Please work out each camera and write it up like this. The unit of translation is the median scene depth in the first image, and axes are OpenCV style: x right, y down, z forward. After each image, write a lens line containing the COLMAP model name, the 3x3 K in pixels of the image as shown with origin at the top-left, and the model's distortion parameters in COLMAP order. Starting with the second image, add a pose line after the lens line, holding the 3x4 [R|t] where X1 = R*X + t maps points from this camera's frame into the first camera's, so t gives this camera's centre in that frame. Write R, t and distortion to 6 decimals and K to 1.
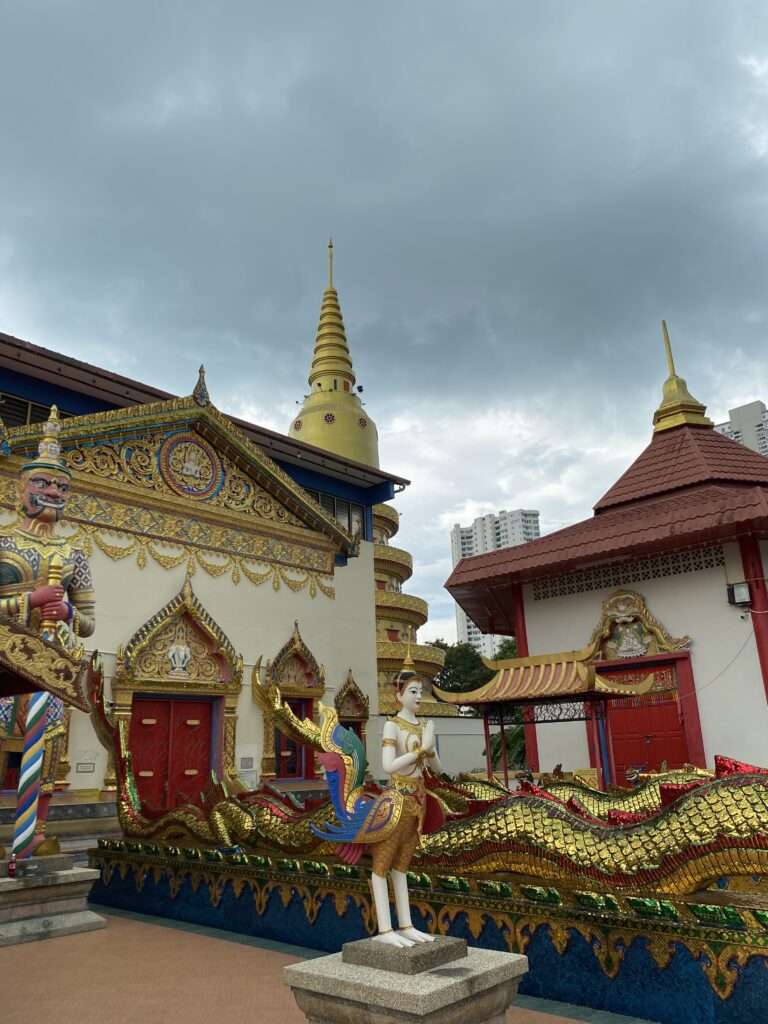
lens RADIAL K [[762.2, 0, 384.0], [0, 762.2, 512.0], [0, 0, 1]] dist [-0.017625, 0.005098]
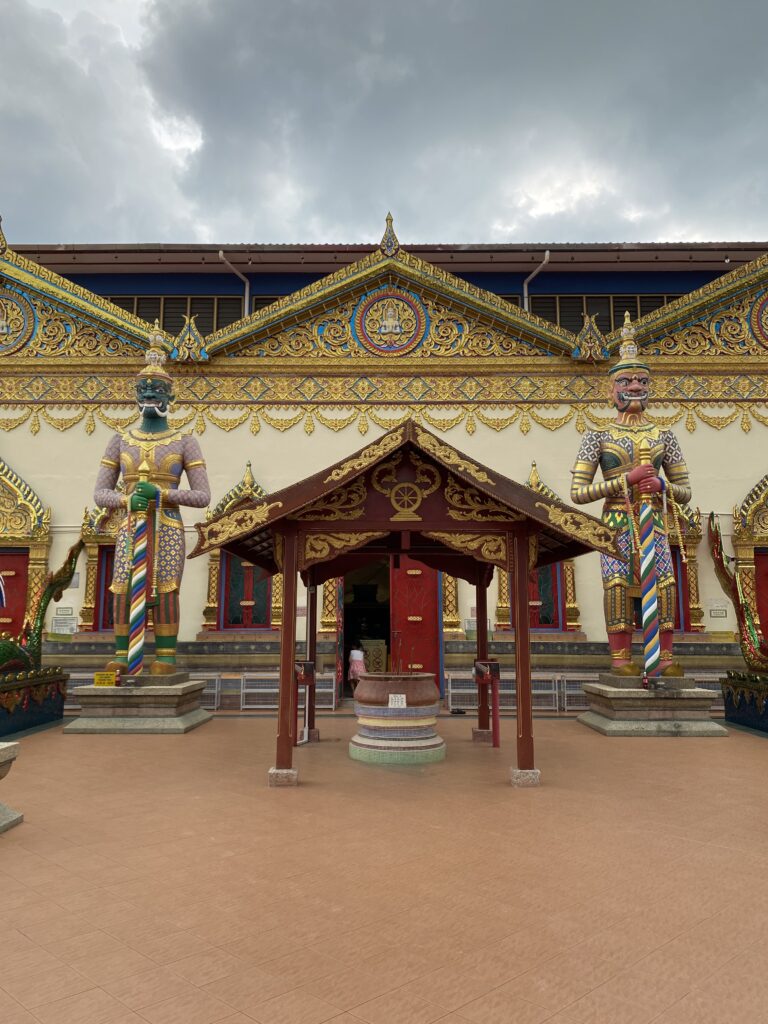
lens RADIAL K [[762.2, 0, 384.0], [0, 762.2, 512.0], [0, 0, 1]] dist [-0.017625, 0.005098]
pose [[0.656875, -0.078746, -0.749876, 0.174744], [0.211897, 0.973730, 0.083364, -0.017505], [0.723612, -0.213656, 0.656305, -0.101322]]
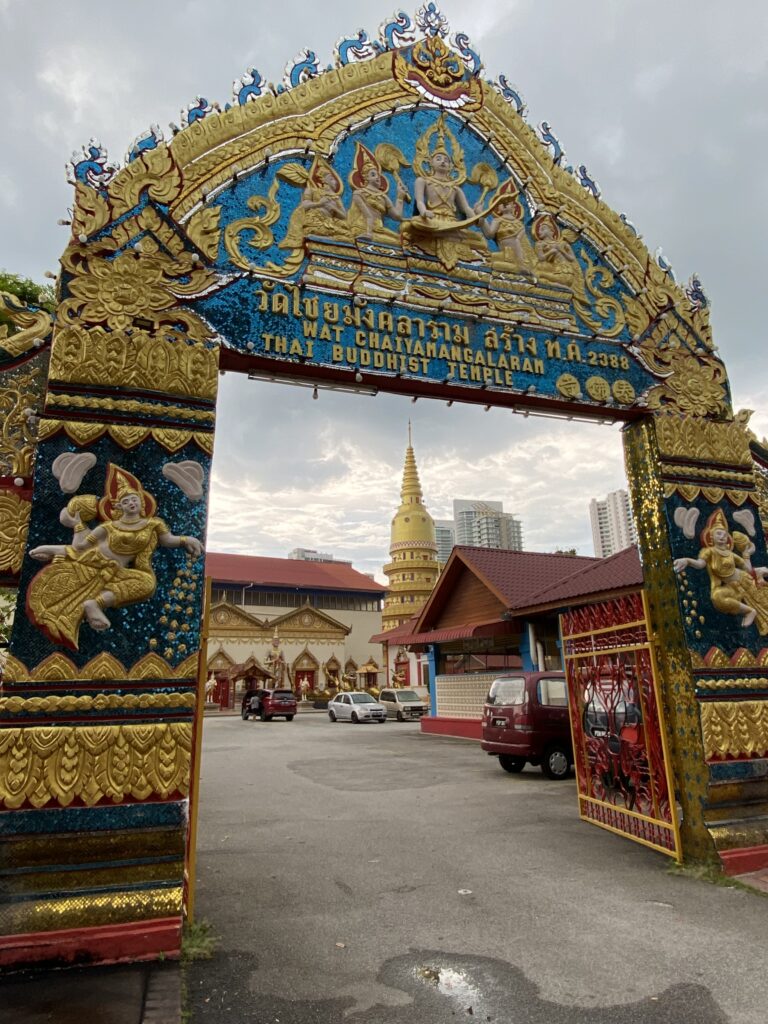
lens RADIAL K [[623.7, 0, 384.0], [0, 623.7, 512.0], [0, 0, 1]] dist [0.001748, 0.000061]
pose [[0.959000, -0.063697, -0.276157, 1.842917], [0.077530, 0.996209, 0.039454, -1.189571], [0.272597, -0.059247, 0.960303, -3.524964]]
